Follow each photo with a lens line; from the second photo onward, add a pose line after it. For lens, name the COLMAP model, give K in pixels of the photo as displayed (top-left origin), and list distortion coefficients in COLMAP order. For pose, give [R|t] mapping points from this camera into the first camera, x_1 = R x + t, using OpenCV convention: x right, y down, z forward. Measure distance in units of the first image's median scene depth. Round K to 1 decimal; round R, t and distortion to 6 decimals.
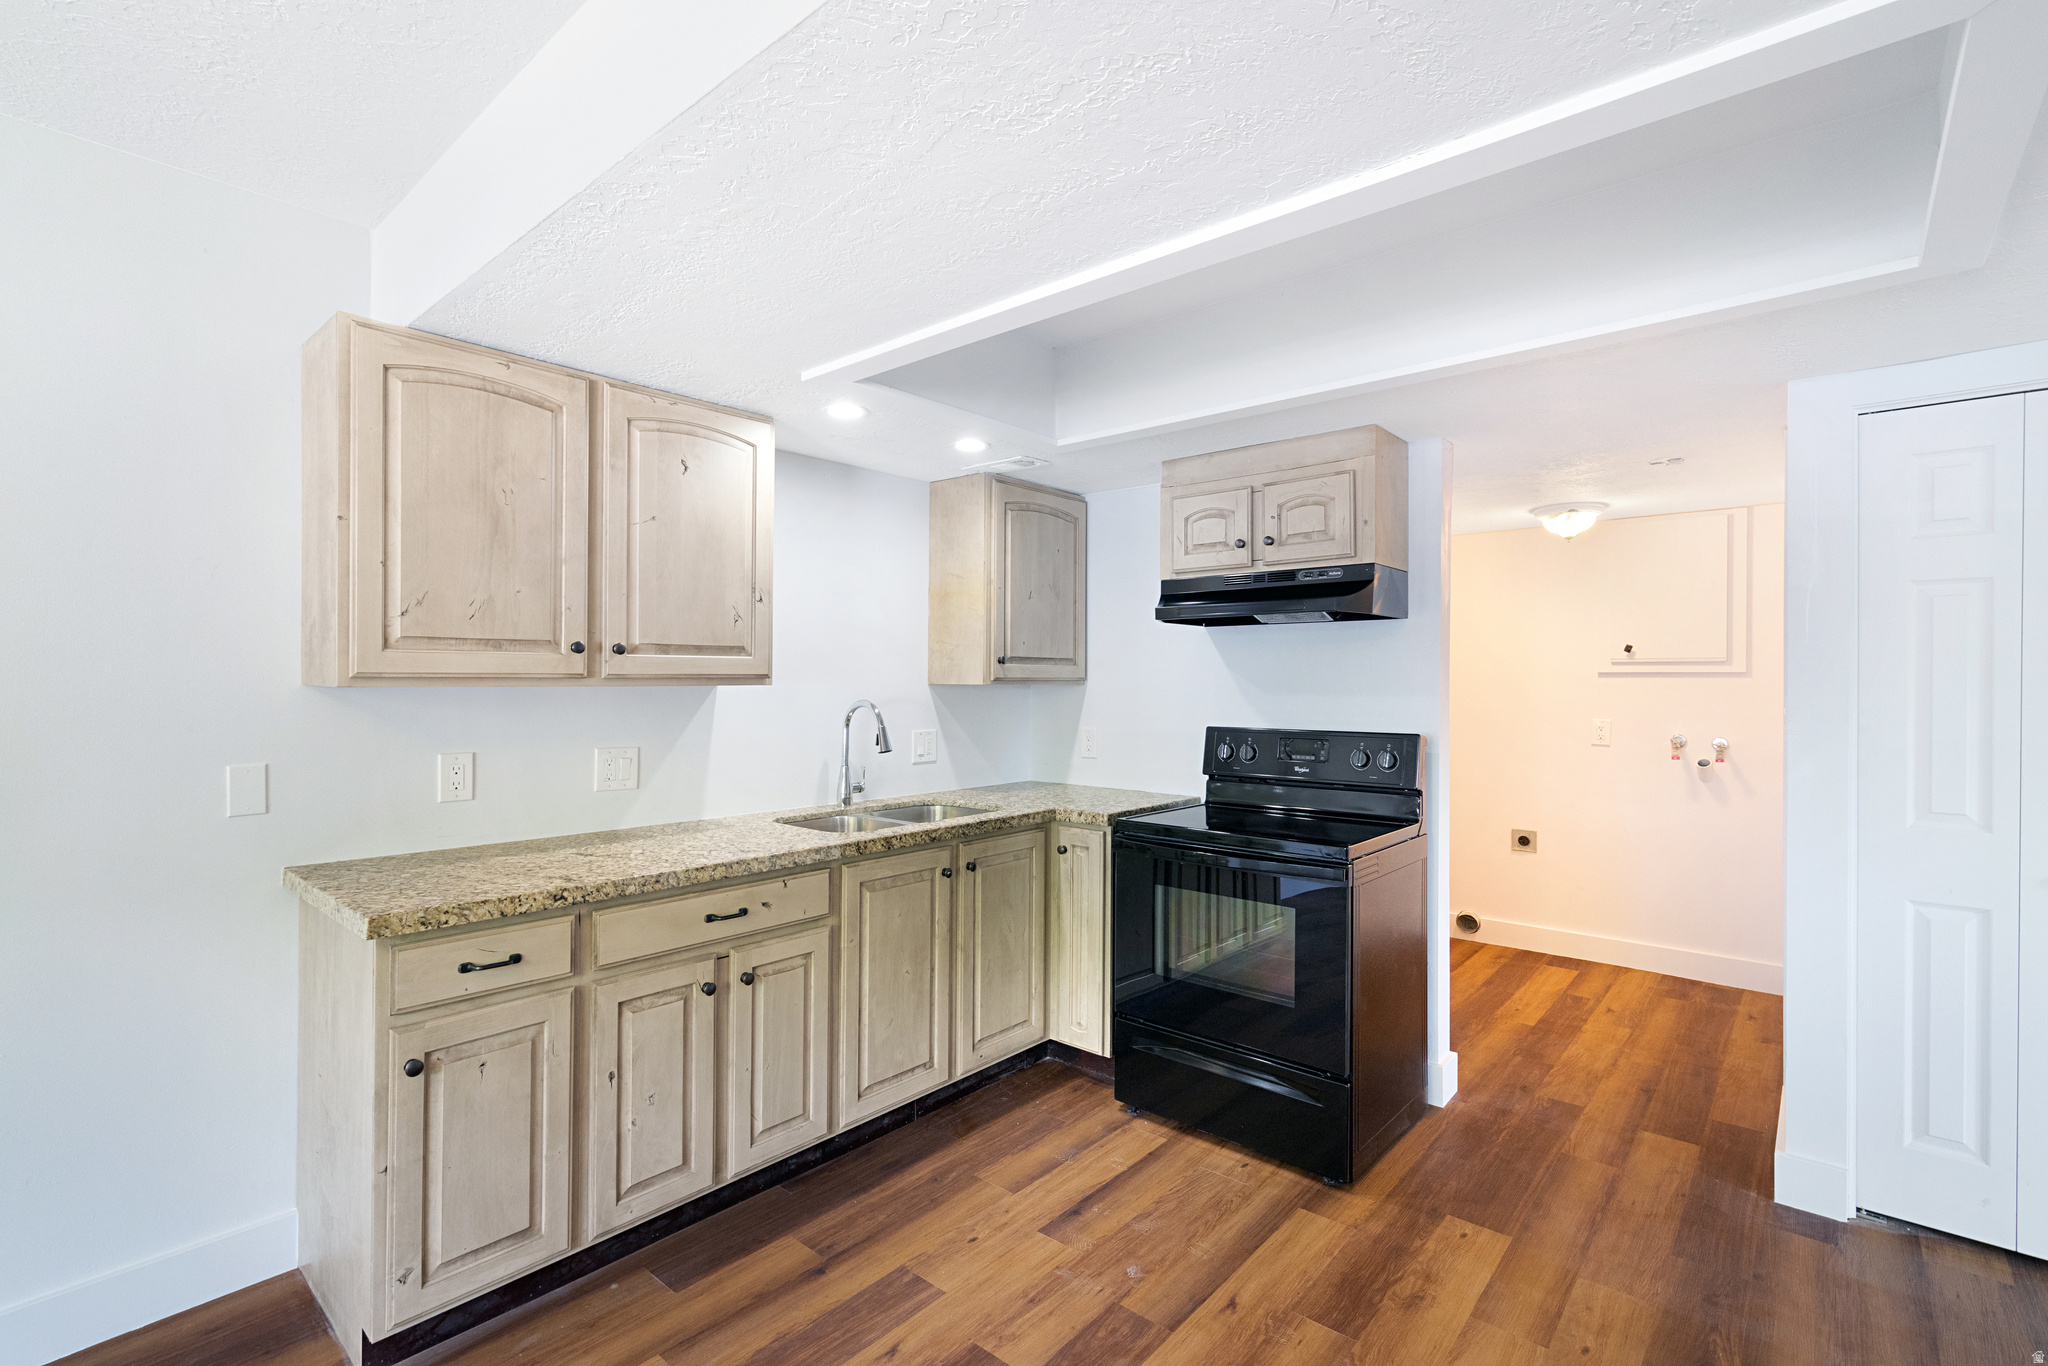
lens RADIAL K [[927.5, 0, 1022.4], [0, 927.5, 674.2], [0, 0, 1]] dist [-0.008743, 0.004396]
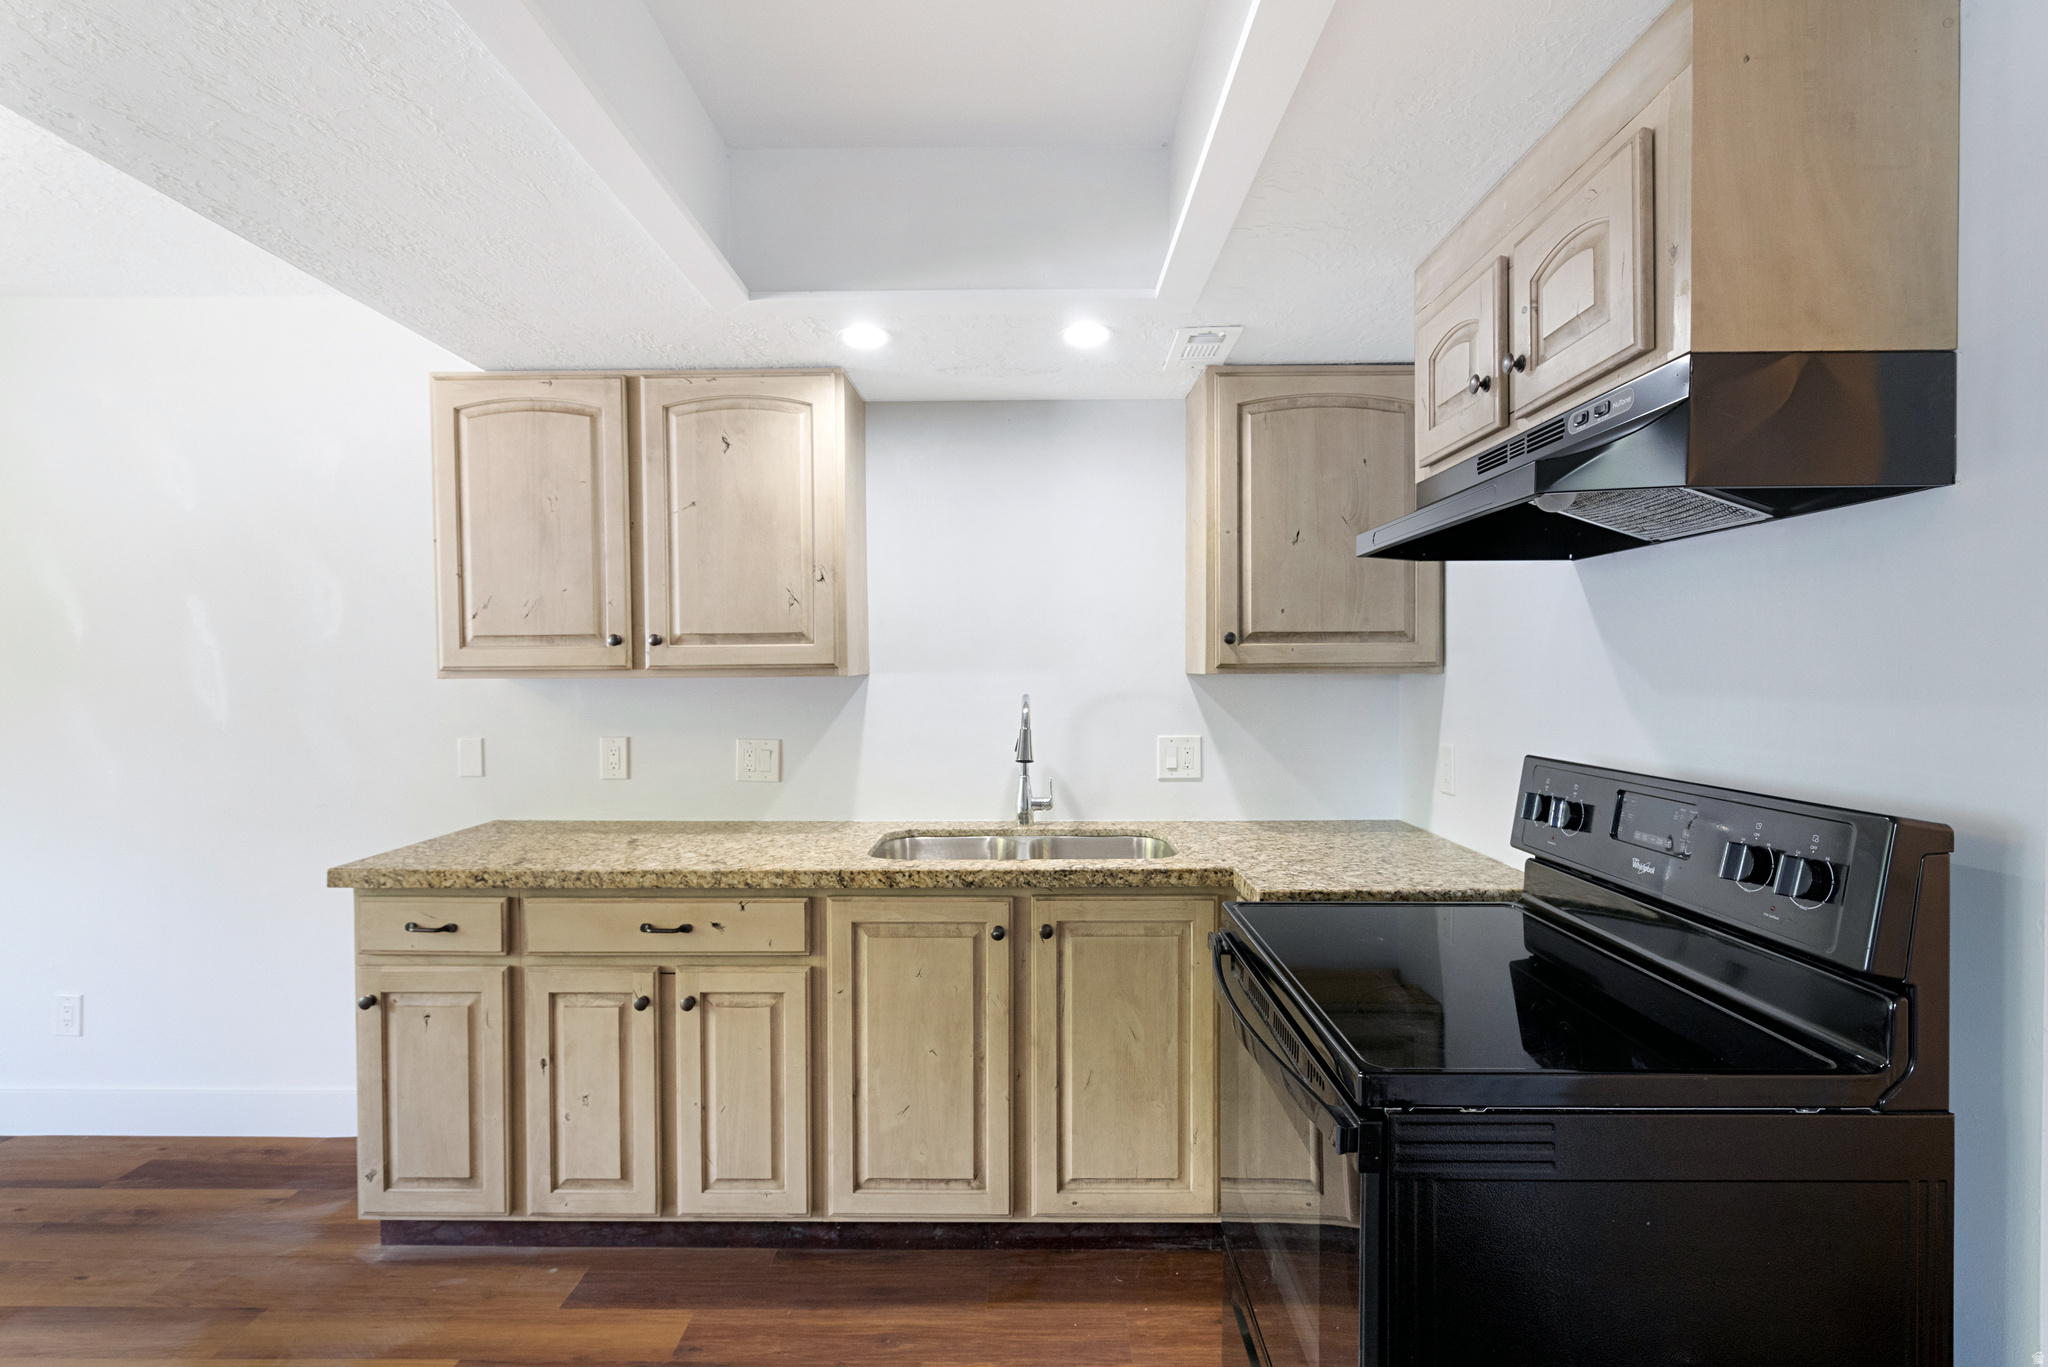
lens RADIAL K [[927.5, 0, 1018.6], [0, 927.5, 681.5], [0, 0, 1]] dist [-0.008743, 0.004396]
pose [[0.651044, 0.002543, -0.759036, 0.541999], [0.011998, 0.999835, 0.013641, 0.007671], [0.758946, -0.017987, 0.650906, 0.609683]]
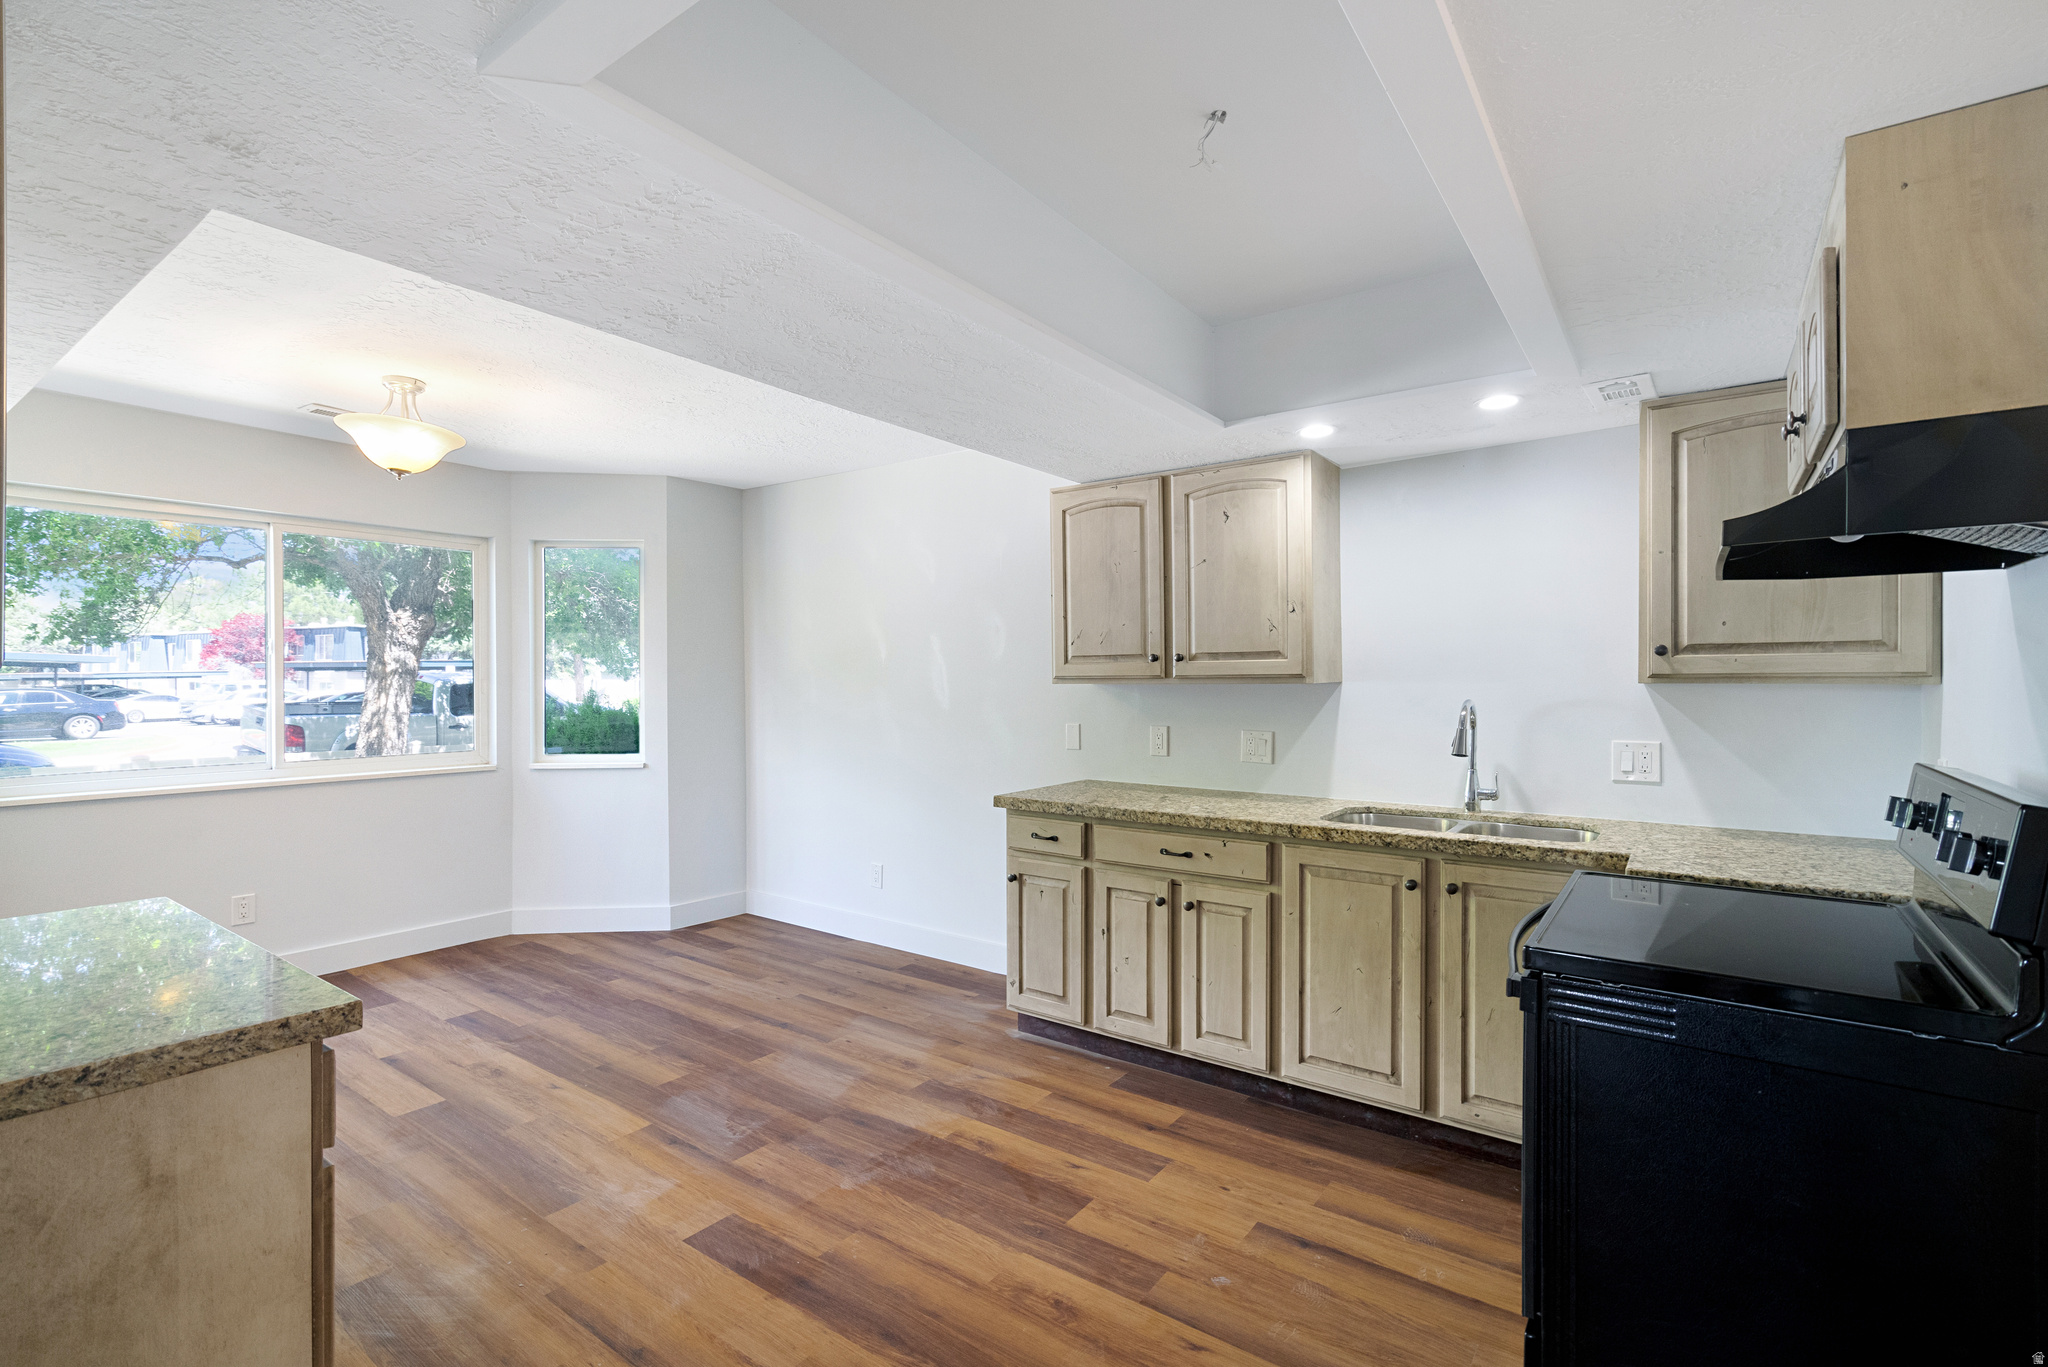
lens RADIAL K [[927.5, 0, 1024.7], [0, 927.5, 677.1], [0, 0, 1]] dist [-0.008743, 0.004396]
pose [[0.088042, -0.006865, -0.996093, 0.913446], [0.008098, 0.999948, -0.006176, 0.008971], [0.996084, -0.007522, 0.088093, 0.599965]]
